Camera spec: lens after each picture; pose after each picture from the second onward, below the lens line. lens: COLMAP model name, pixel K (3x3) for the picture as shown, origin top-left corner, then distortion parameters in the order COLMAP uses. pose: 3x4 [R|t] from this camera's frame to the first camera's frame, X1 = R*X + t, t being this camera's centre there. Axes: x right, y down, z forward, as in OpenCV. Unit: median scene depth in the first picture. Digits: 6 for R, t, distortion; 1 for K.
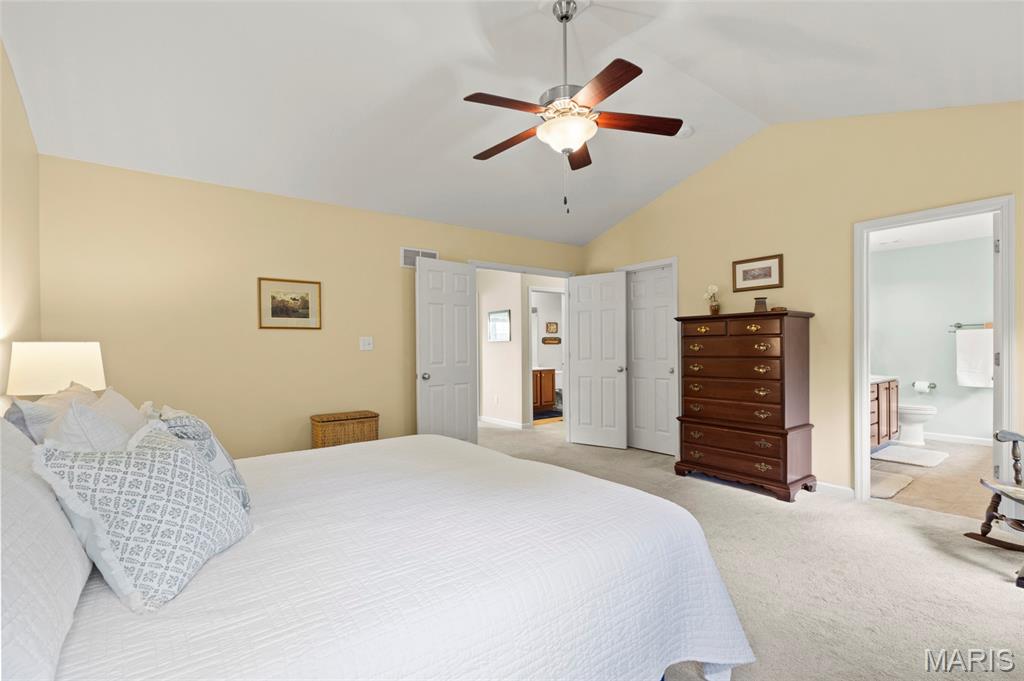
lens RADIAL K [[461.0, 0, 507.1], [0, 461.0, 350.7], [0, 0, 1]] dist [-0.003258, 0.000543]
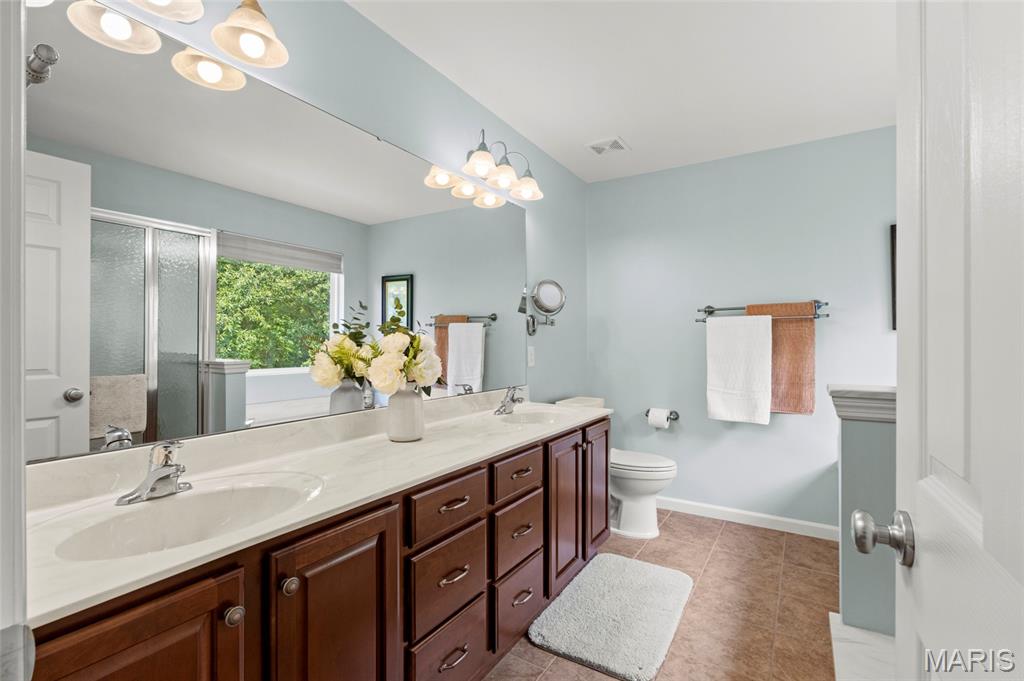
lens RADIAL K [[461.0, 0, 516.4], [0, 461.0, 338.4], [0, 0, 1]] dist [-0.003258, 0.000543]
pose [[0.930892, 0.013422, 0.365047, 0.557934], [-0.009991, 0.999886, -0.011286, -0.011489], [-0.365157, 0.006859, 0.930921, 0.563394]]
